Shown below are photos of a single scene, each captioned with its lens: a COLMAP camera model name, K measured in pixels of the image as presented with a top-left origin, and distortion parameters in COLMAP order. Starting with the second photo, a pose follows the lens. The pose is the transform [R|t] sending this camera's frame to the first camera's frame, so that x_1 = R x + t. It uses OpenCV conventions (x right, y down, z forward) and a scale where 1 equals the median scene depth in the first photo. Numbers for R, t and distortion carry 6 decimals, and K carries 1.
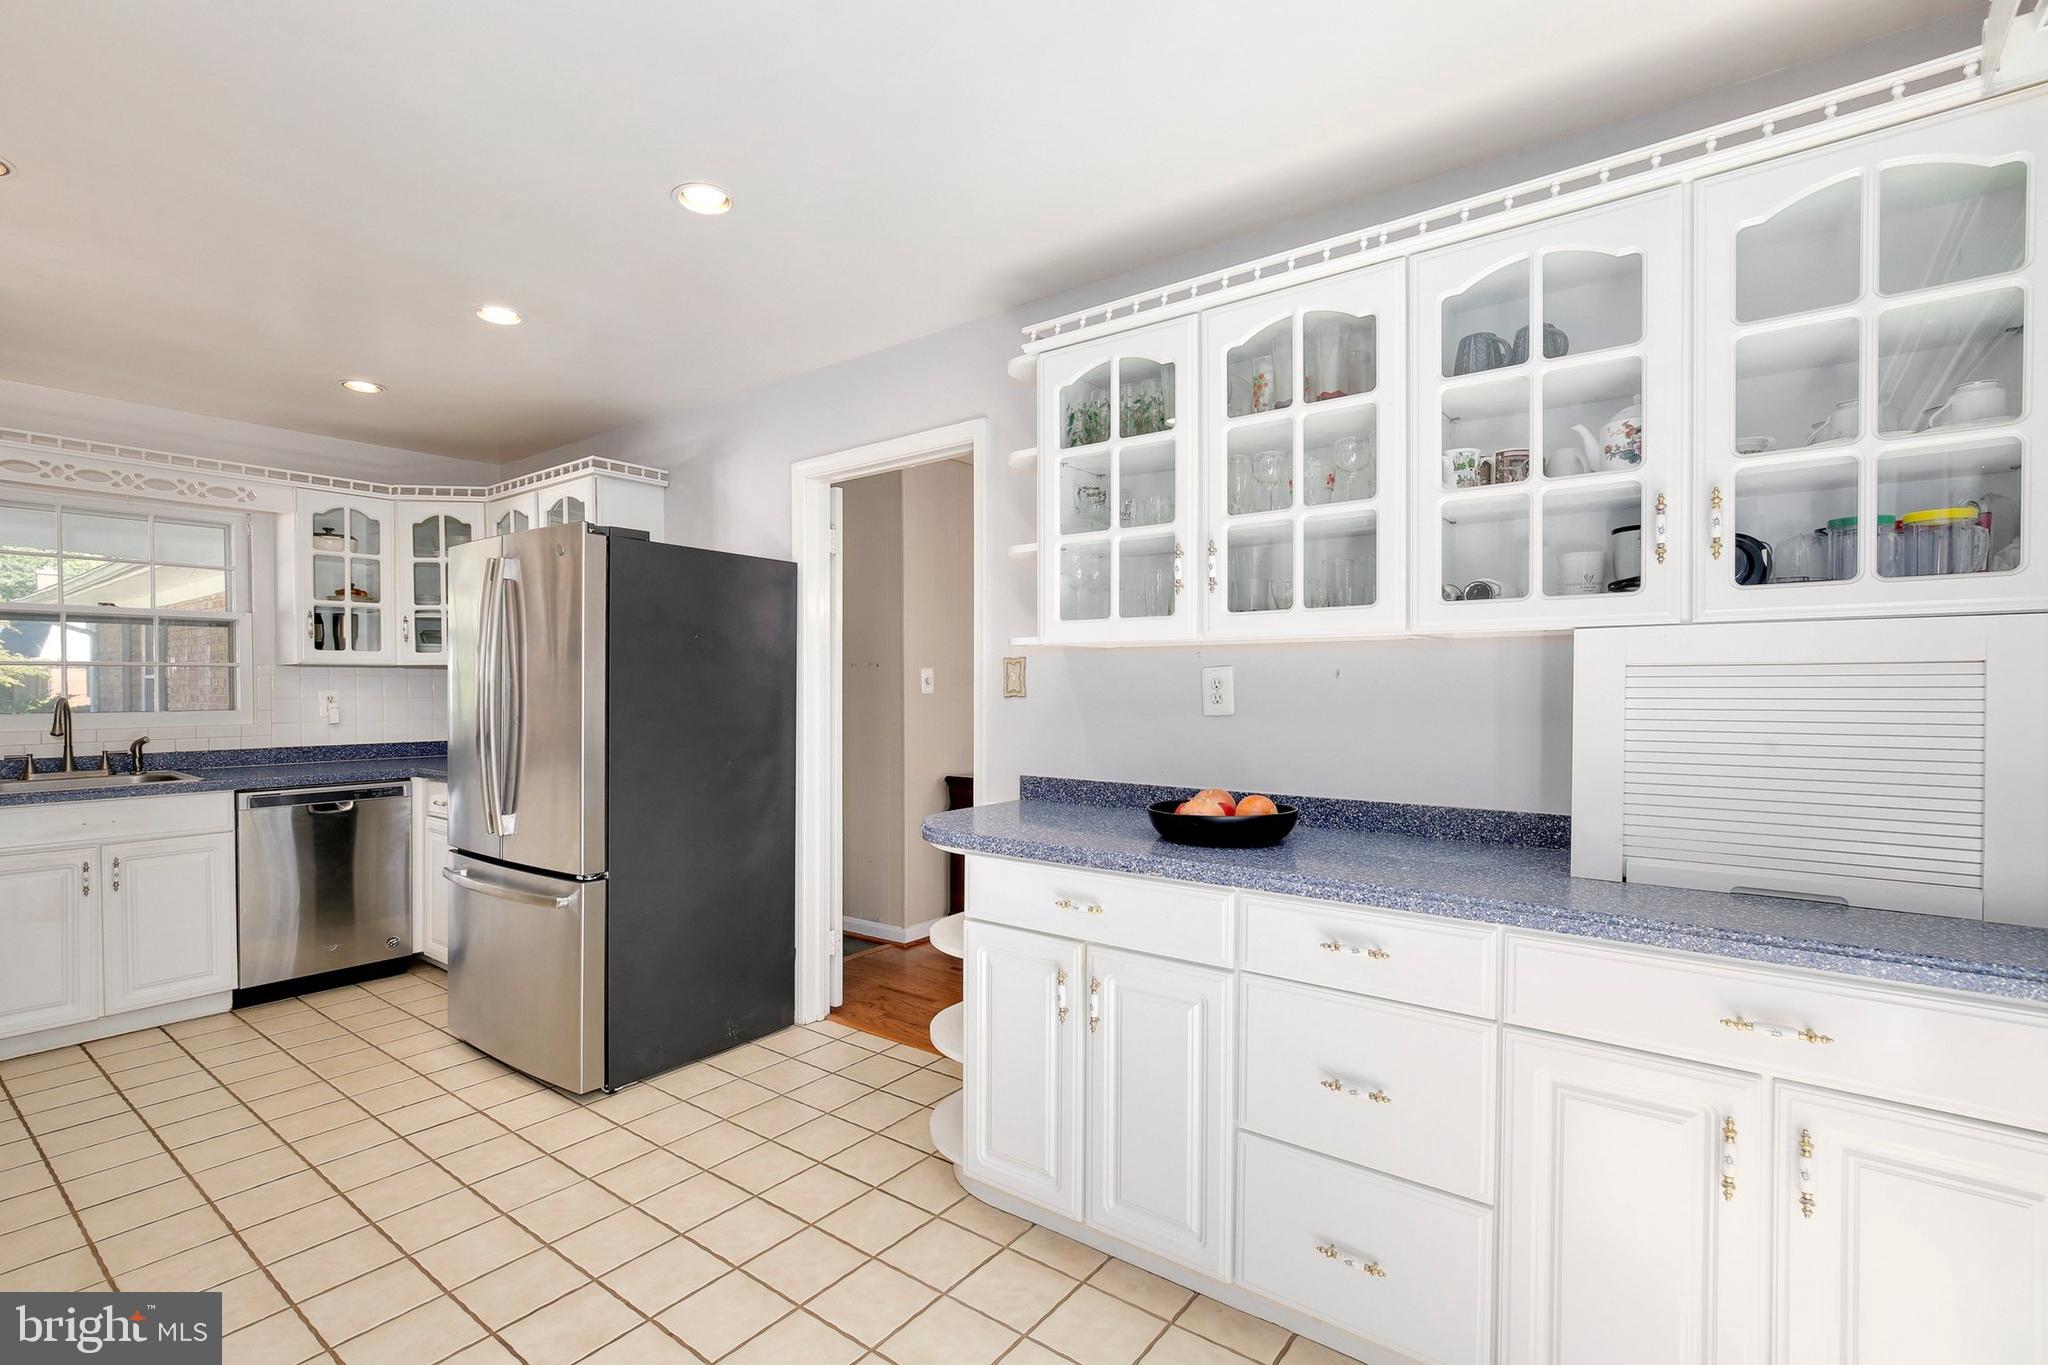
lens RADIAL K [[948.2, 0, 978.3], [0, 948.2, 701.1], [0, 0, 1]] dist [-0.011062, 0.000099]
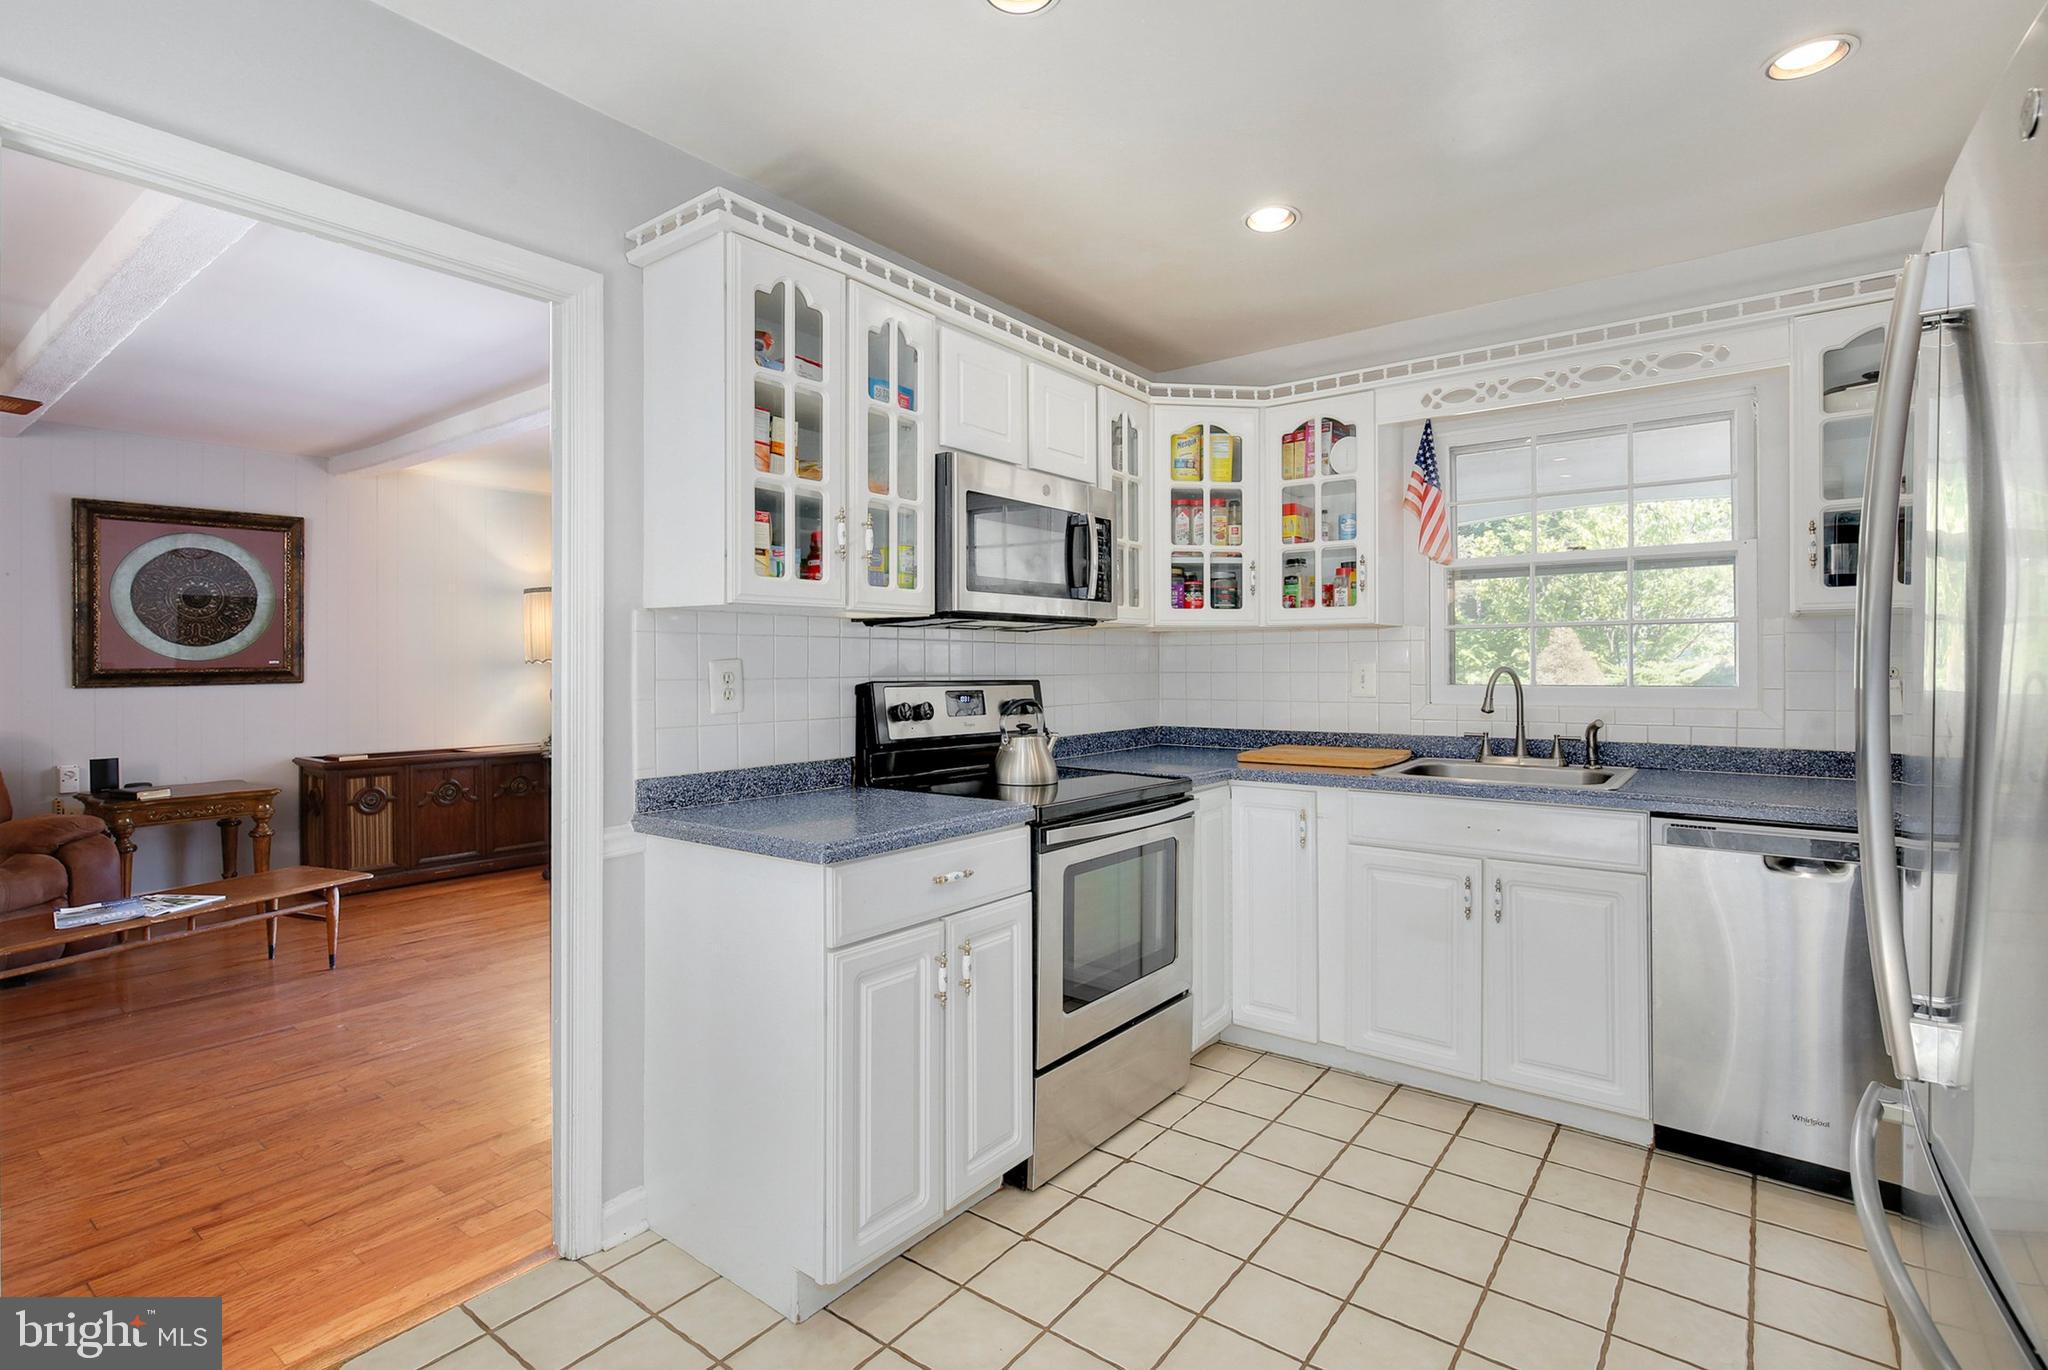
lens RADIAL K [[948.2, 0, 1058.4], [0, 948.2, 661.4], [0, 0, 1]] dist [-0.011062, 0.000099]
pose [[0.029488, 0.002929, -0.999561, -0.211304], [-0.017323, 0.999847, 0.002419, -0.004653], [0.999415, 0.017244, 0.029534, 0.769940]]
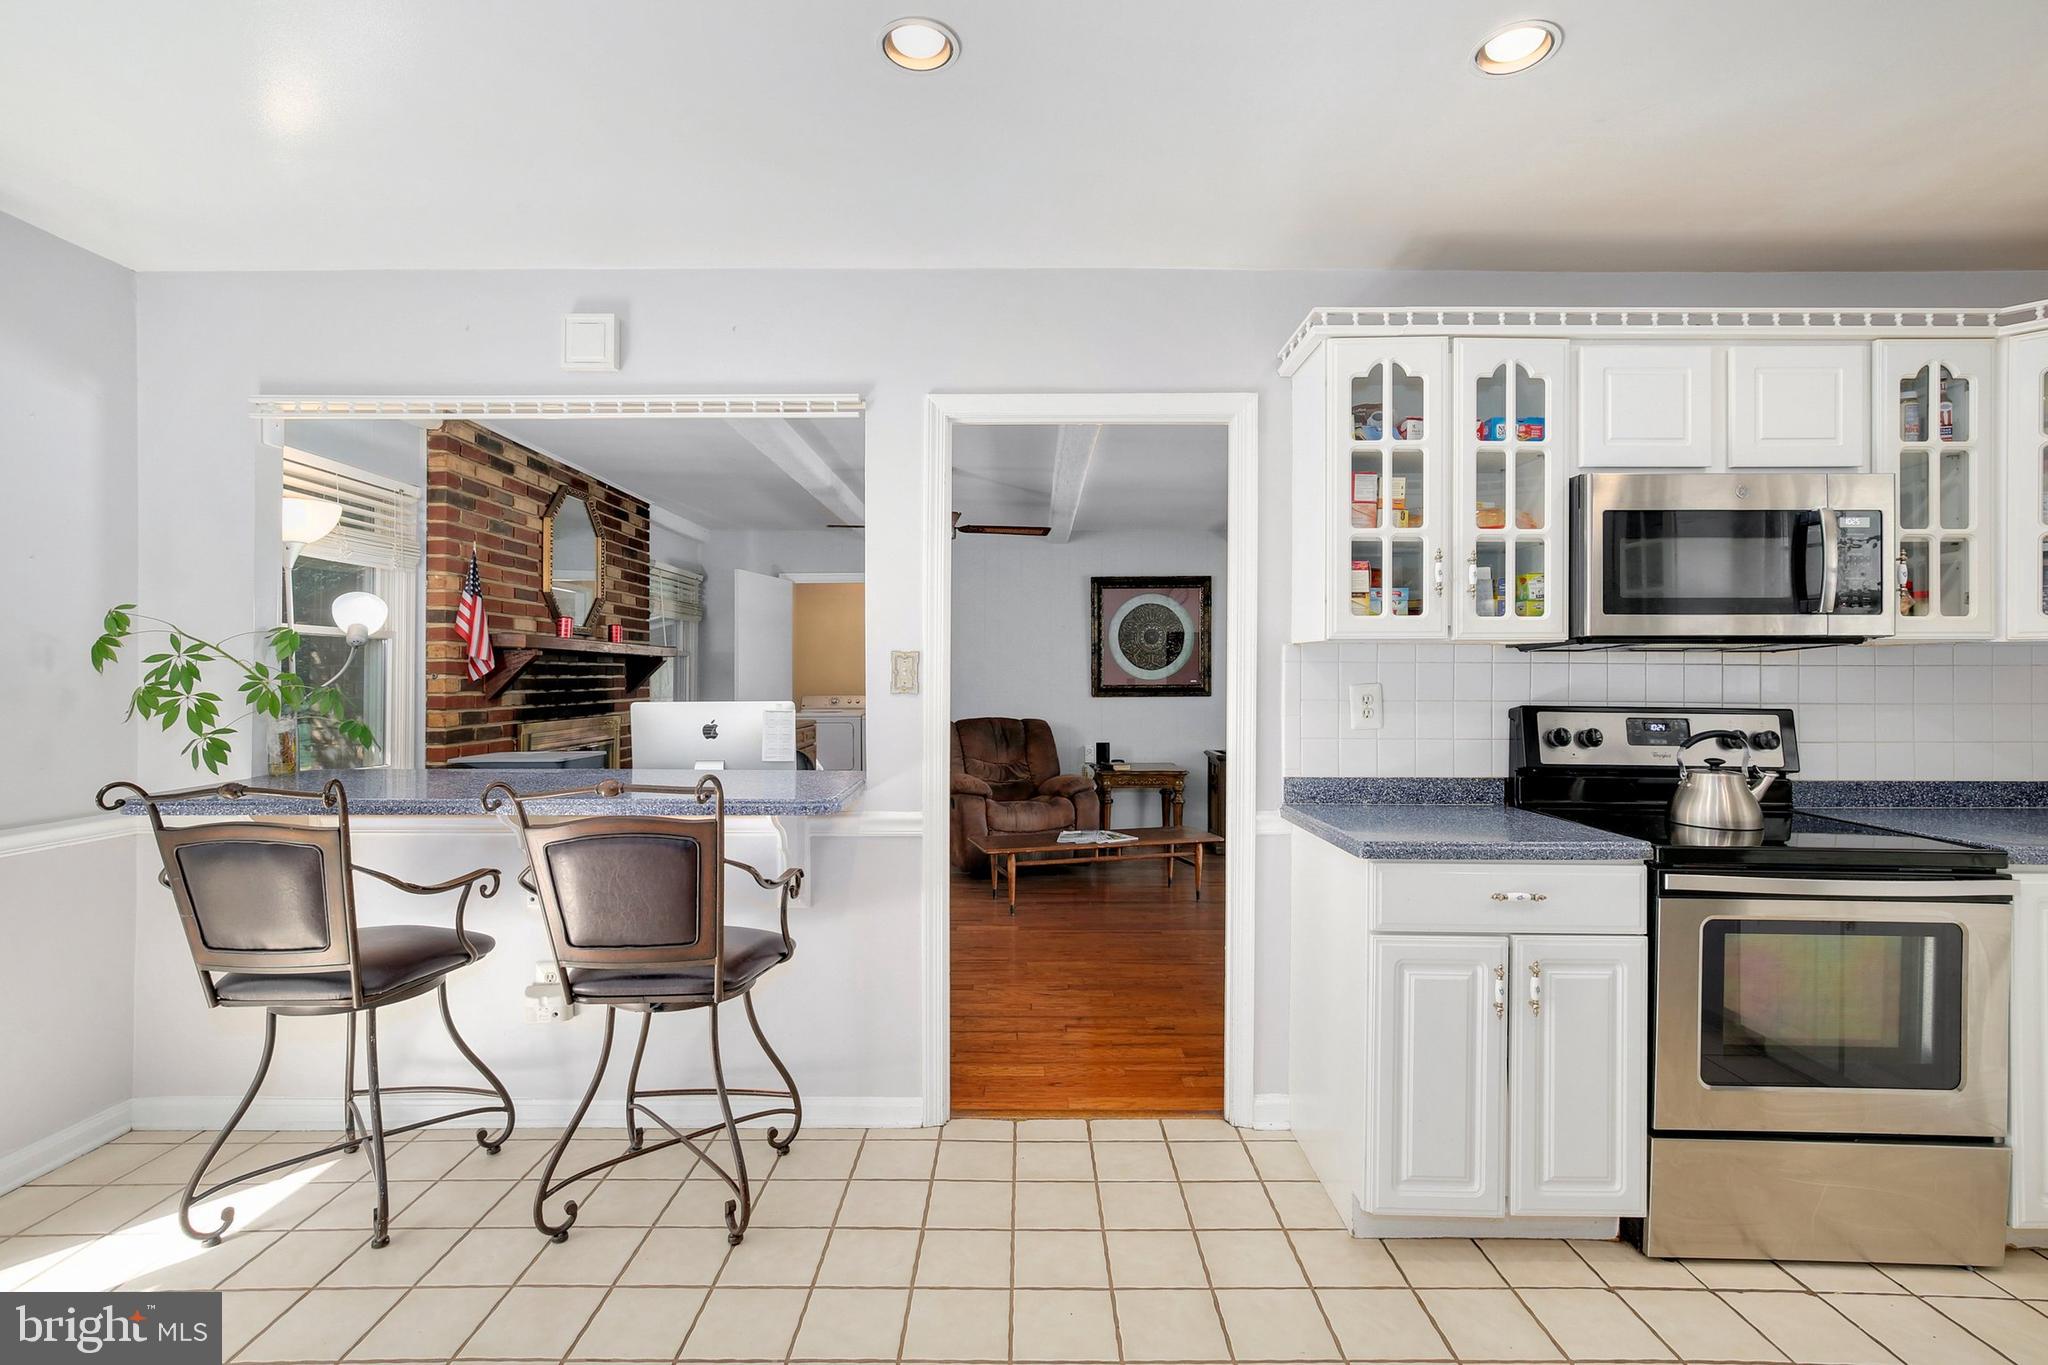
lens RADIAL K [[948.2, 0, 1058.5], [0, 948.2, 683.1], [0, 0, 1]] dist [-0.011062, 0.000099]
pose [[-0.776388, 0.004041, -0.630243, -0.181614], [-0.012528, 0.999683, 0.021842, -0.018249], [0.630131, 0.024853, -0.776091, 1.065206]]
